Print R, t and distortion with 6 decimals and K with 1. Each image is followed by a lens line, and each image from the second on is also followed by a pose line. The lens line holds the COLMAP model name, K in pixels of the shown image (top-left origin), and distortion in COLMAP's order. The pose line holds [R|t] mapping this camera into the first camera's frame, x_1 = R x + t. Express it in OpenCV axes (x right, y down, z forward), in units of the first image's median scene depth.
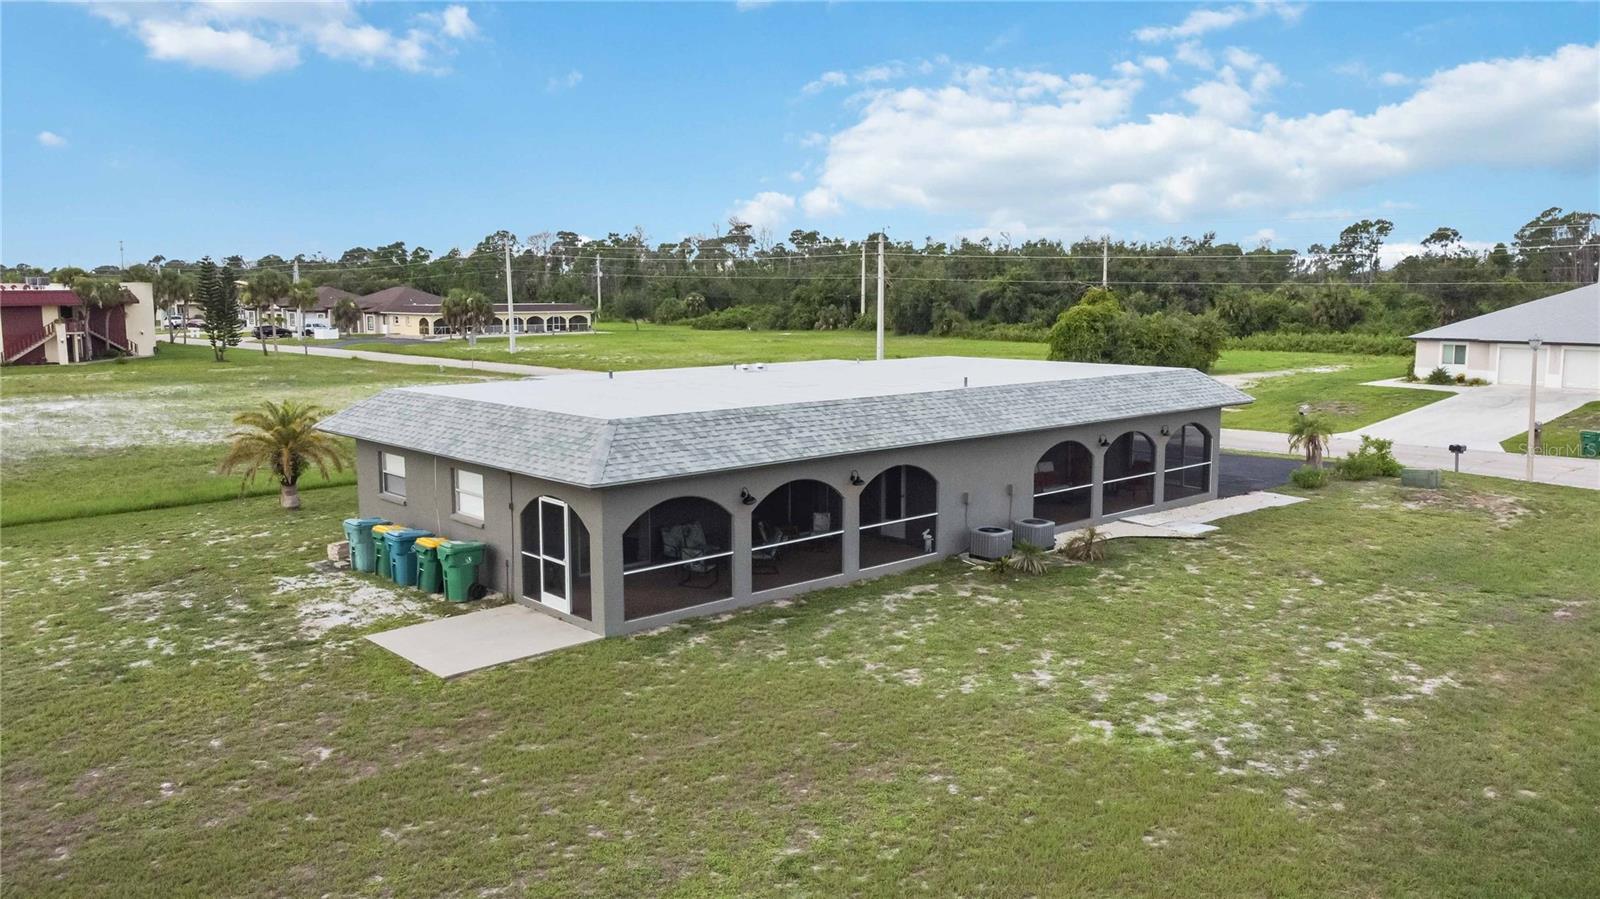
lens RADIAL K [[1211.5, 0, 800.0], [0, 1211.5, 449.5], [0, 0, 1]] dist [0.001494, -0.006764]
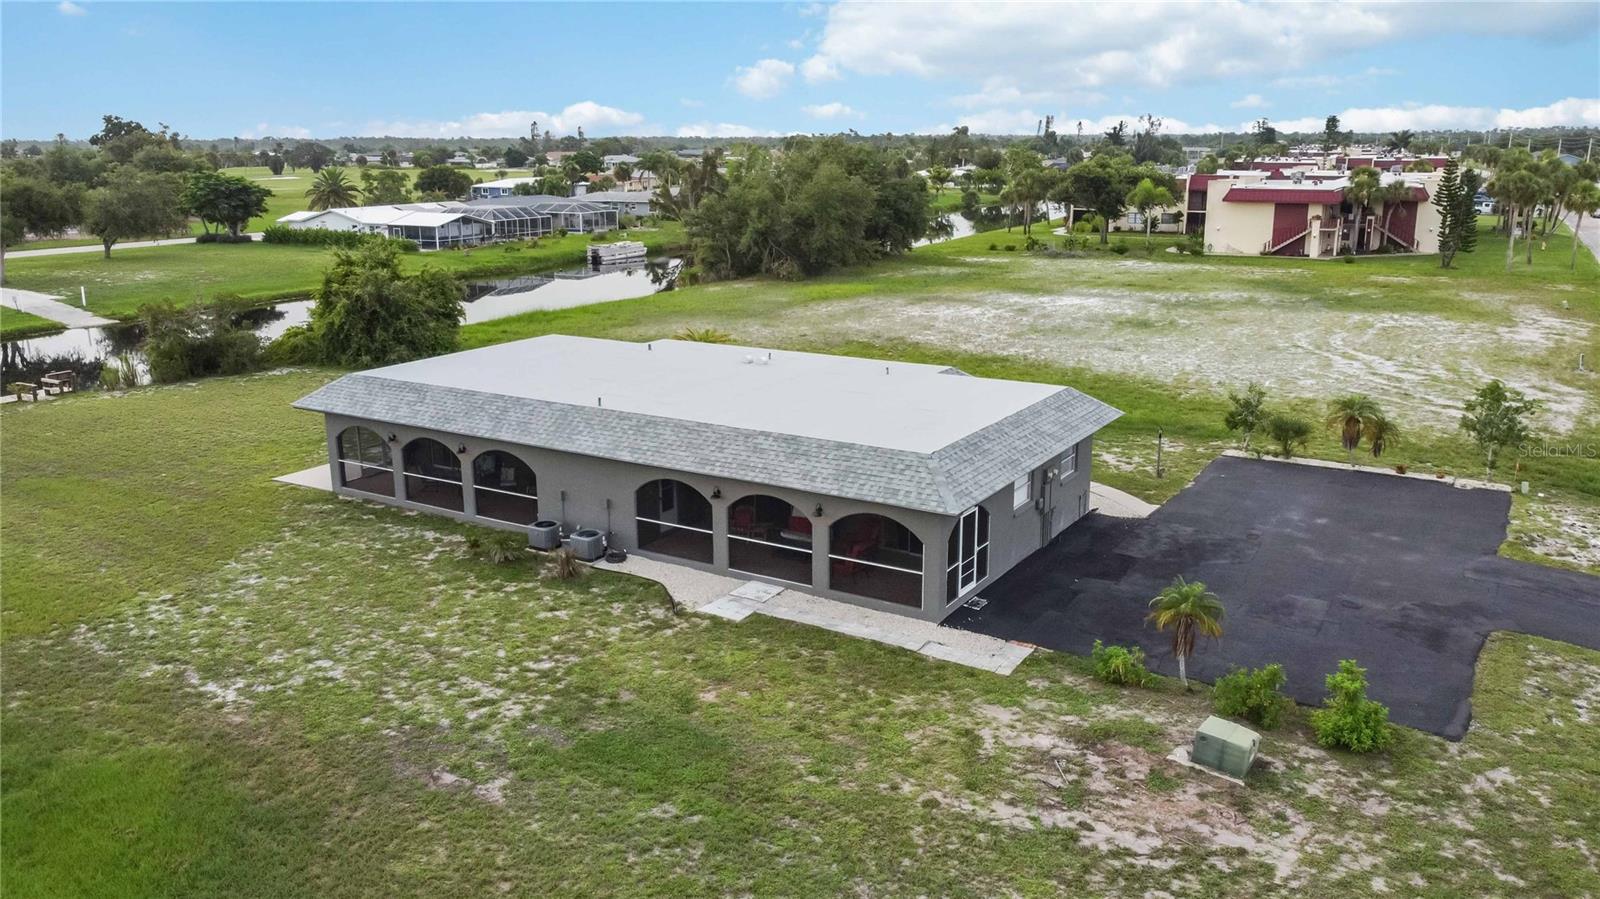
lens RADIAL K [[1235.6, 0, 800.0], [0, 1235.6, 449.5], [0, 0, 1]] dist [-0.001990, -0.001396]
pose [[0.271052, 0.233966, -0.933697, 1.722251], [-0.121832, 0.970548, 0.207832, -0.370699], [0.954824, 0.057421, 0.291573, 1.114702]]
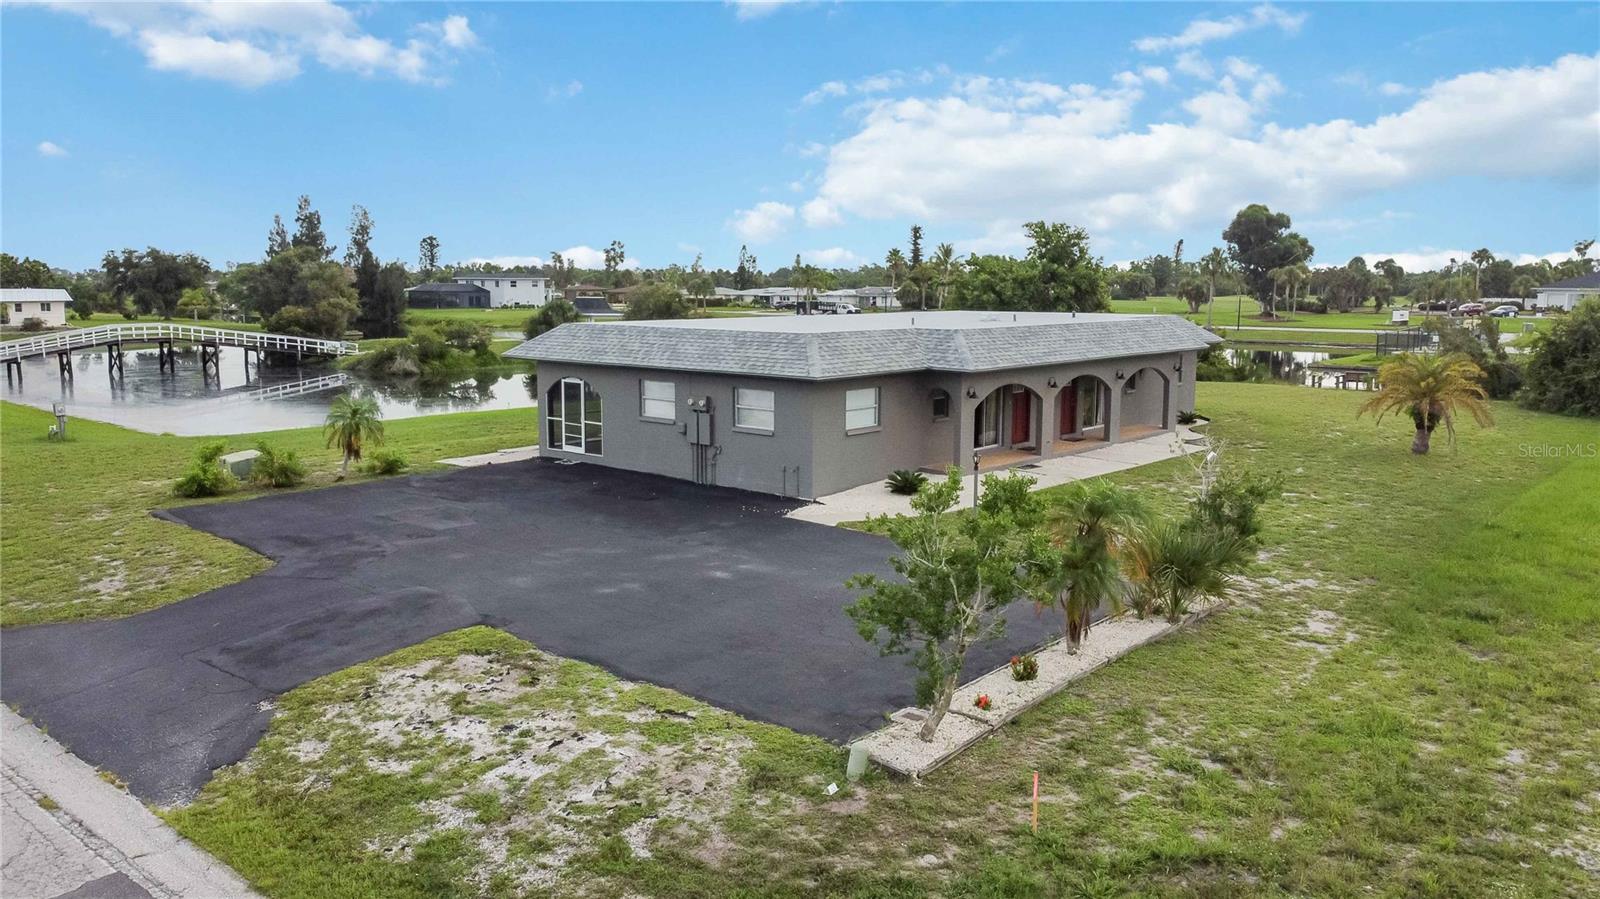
lens RADIAL K [[1211.5, 0, 800.0], [0, 1211.5, 449.5], [0, 0, 1]] dist [0.001494, -0.006764]
pose [[-0.994181, 0.013554, -0.106862, 0.395162], [-0.015764, 0.963064, 0.268810, -0.383617], [0.106558, 0.268931, -0.957247, 3.246958]]
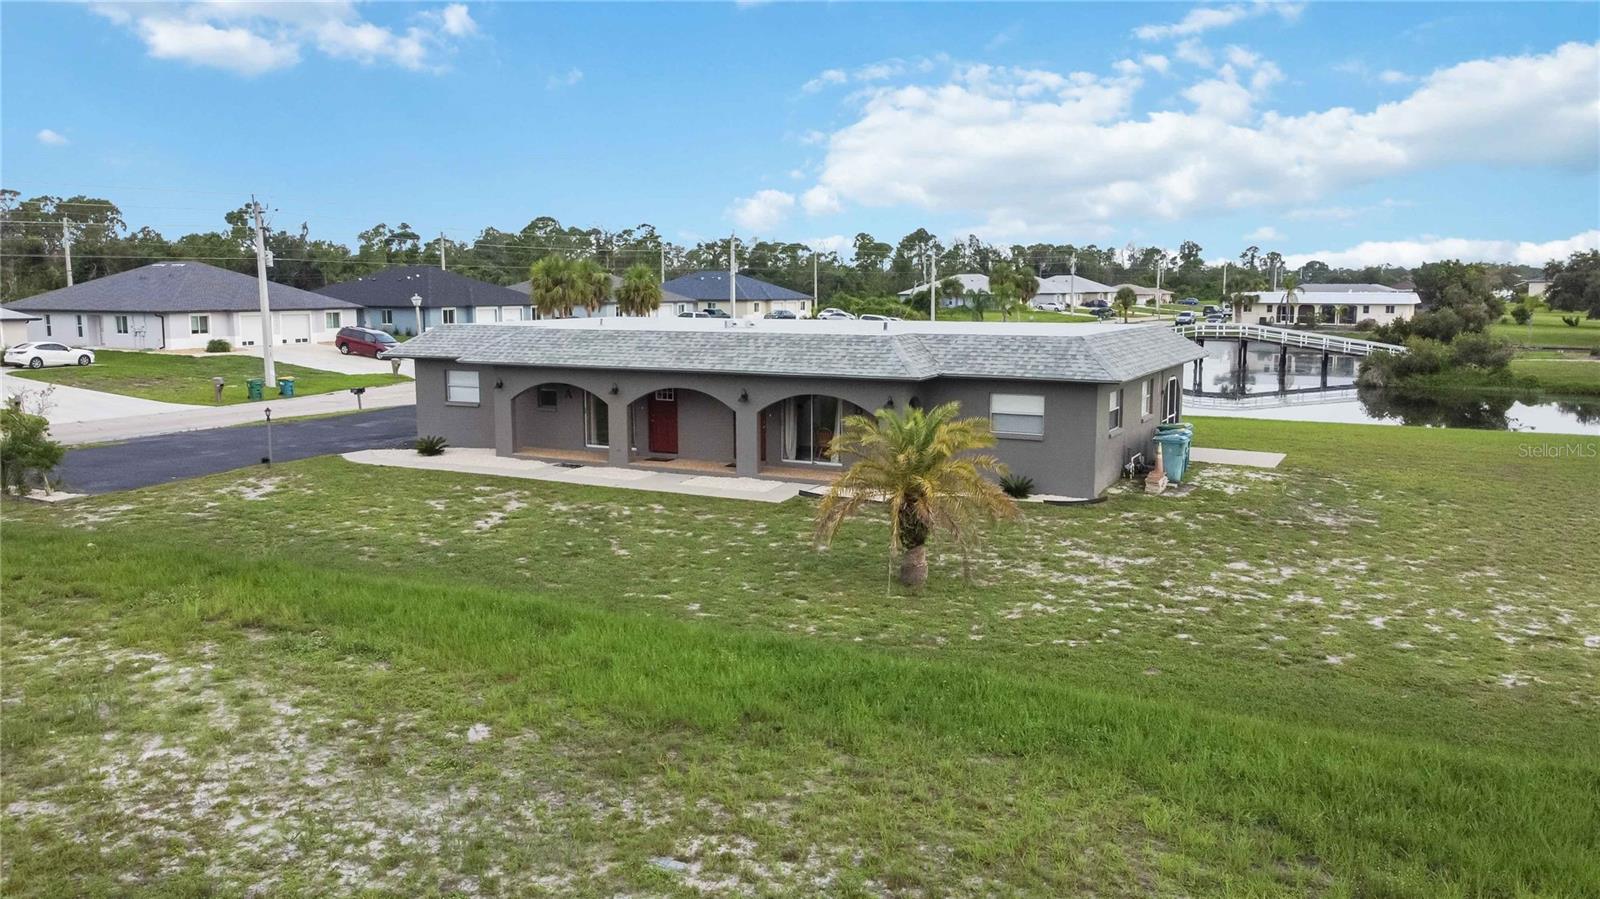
lens RADIAL K [[1211.5, 0, 800.0], [0, 1211.5, 449.5], [0, 0, 1]] dist [0.001494, -0.006764]
pose [[-0.335209, -0.127379, 0.933493, -1.593991], [0.126463, 0.975768, 0.178560, -0.220233], [-0.933618, 0.177907, -0.310977, 2.036989]]
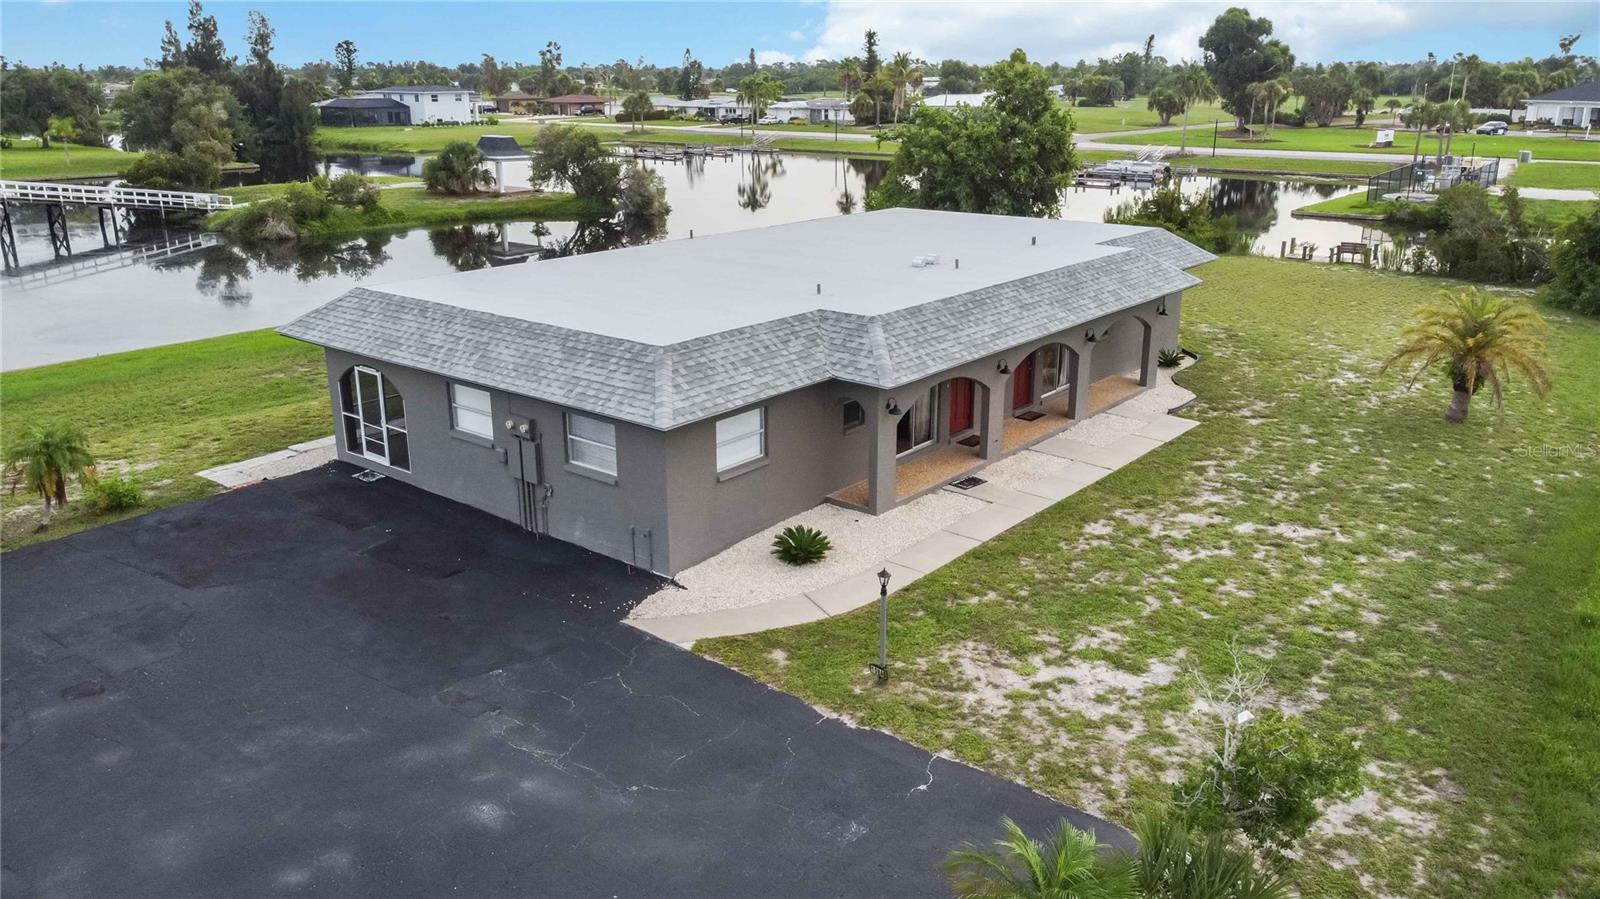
lens RADIAL K [[1211.5, 0, 800.0], [0, 1211.5, 449.5], [0, 0, 1]] dist [0.001494, -0.006764]
pose [[-0.990000, 0.045722, -0.133452, 0.263798], [-0.014959, 0.906657, 0.421604, -0.476055], [0.140271, 0.419384, -0.896906, 2.838375]]
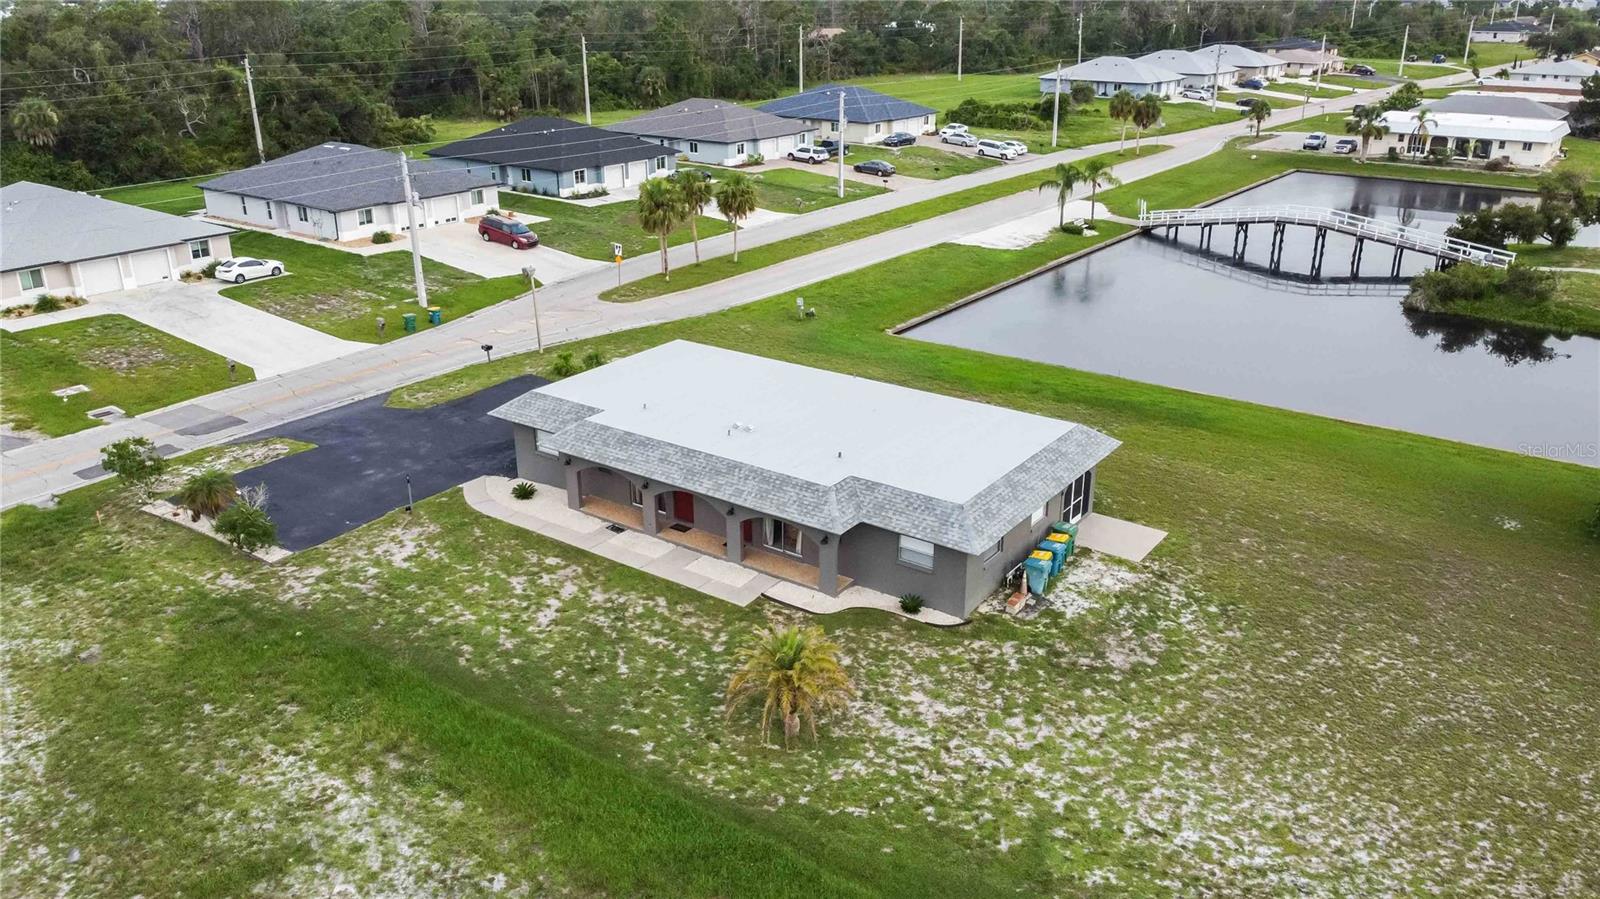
lens RADIAL K [[1211.5, 0, 800.0], [0, 1211.5, 449.5], [0, 0, 1]] dist [0.001494, -0.006764]
pose [[-0.203051, -0.355102, 0.912509, -2.022130], [0.133422, 0.913197, 0.385059, -0.871276], [-0.970035, 0.199935, -0.138047, 1.787331]]
